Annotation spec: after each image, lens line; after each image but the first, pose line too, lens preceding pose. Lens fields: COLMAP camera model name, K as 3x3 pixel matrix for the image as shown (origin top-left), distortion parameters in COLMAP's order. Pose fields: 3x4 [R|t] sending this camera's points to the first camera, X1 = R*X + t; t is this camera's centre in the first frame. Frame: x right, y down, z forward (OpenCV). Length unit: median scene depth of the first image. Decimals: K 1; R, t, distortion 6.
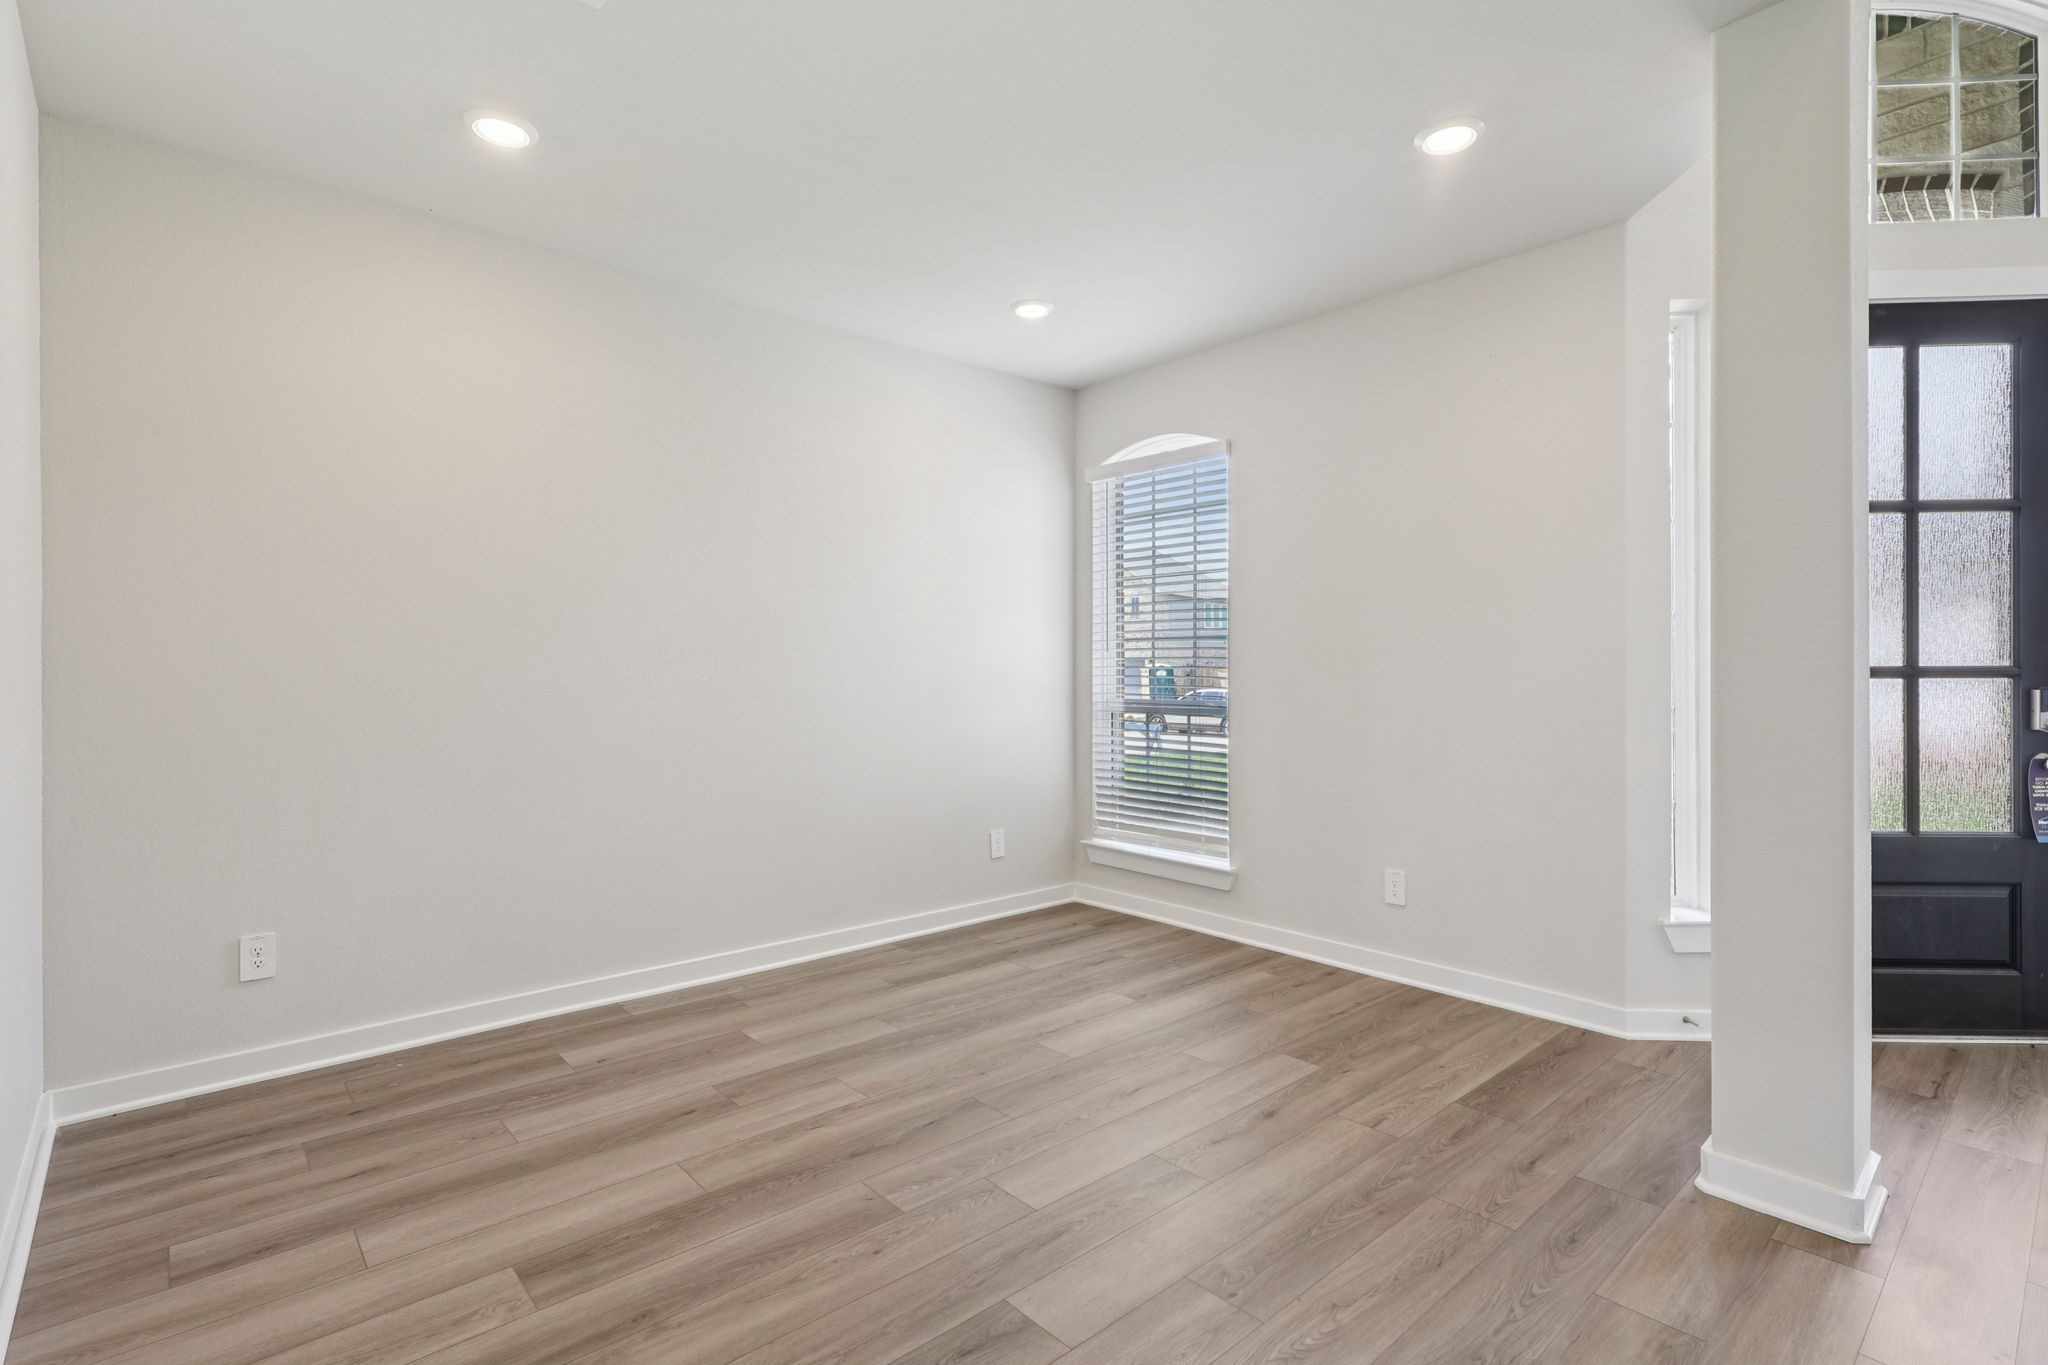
lens RADIAL K [[944.0, 0, 1020.1], [0, 944.0, 674.1], [0, 0, 1]] dist [-0.001183, -0.000475]
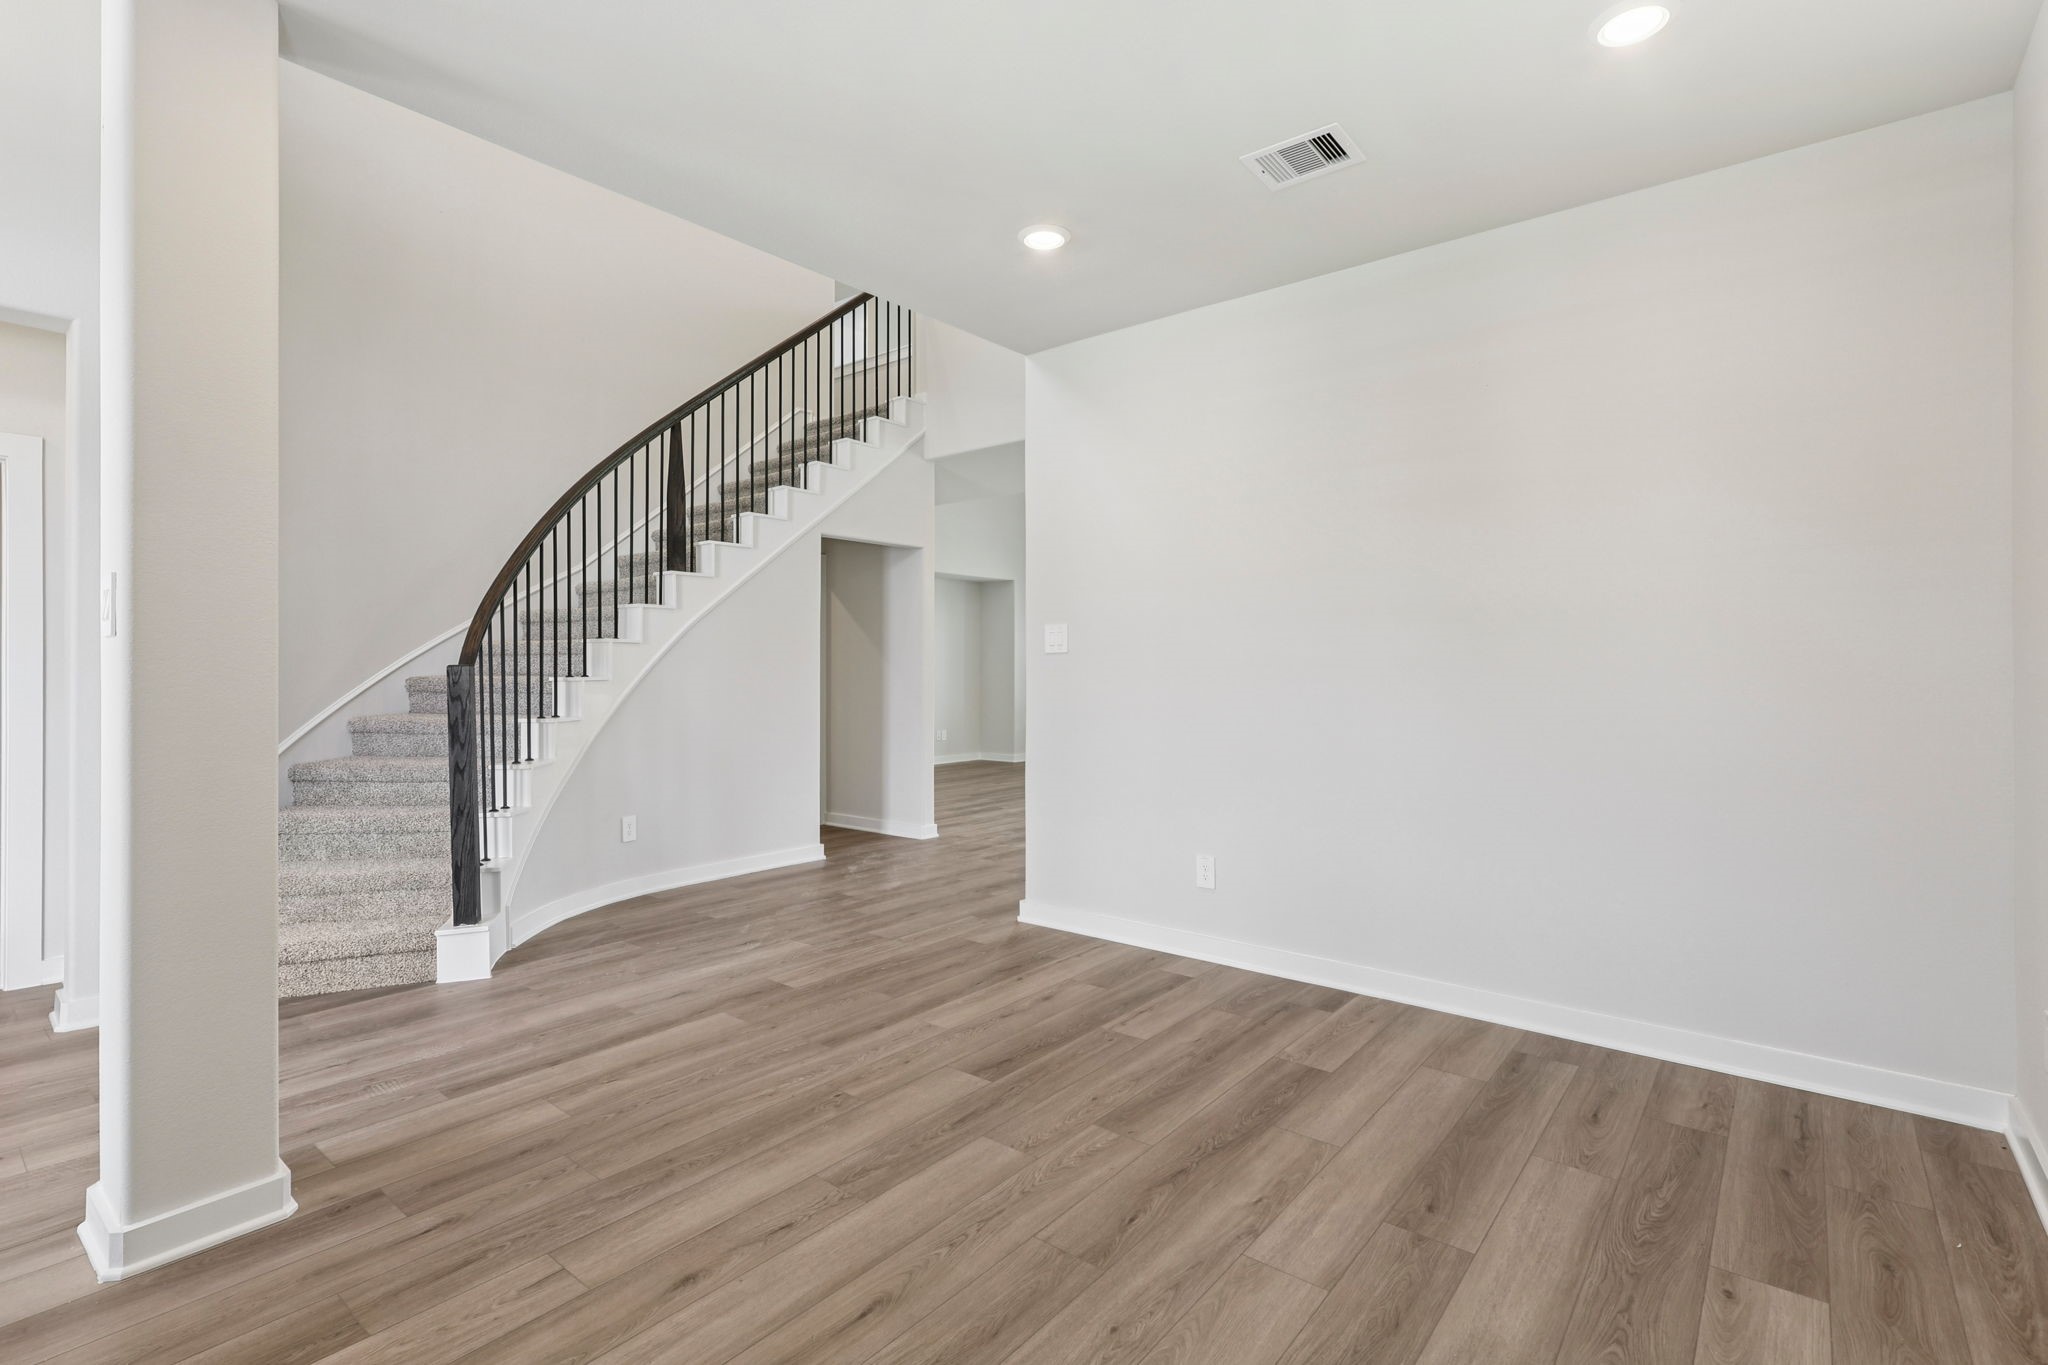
lens RADIAL K [[944.0, 0, 1024.0], [0, 944.0, 674.6], [0, 0, 1]] dist [-0.001183, -0.000475]
pose [[-0.986082, 0.004081, -0.166211, 0.147367], [0.002928, 0.999970, 0.007181, -0.000728], [0.166235, 0.006595, -0.986064, 2.016964]]
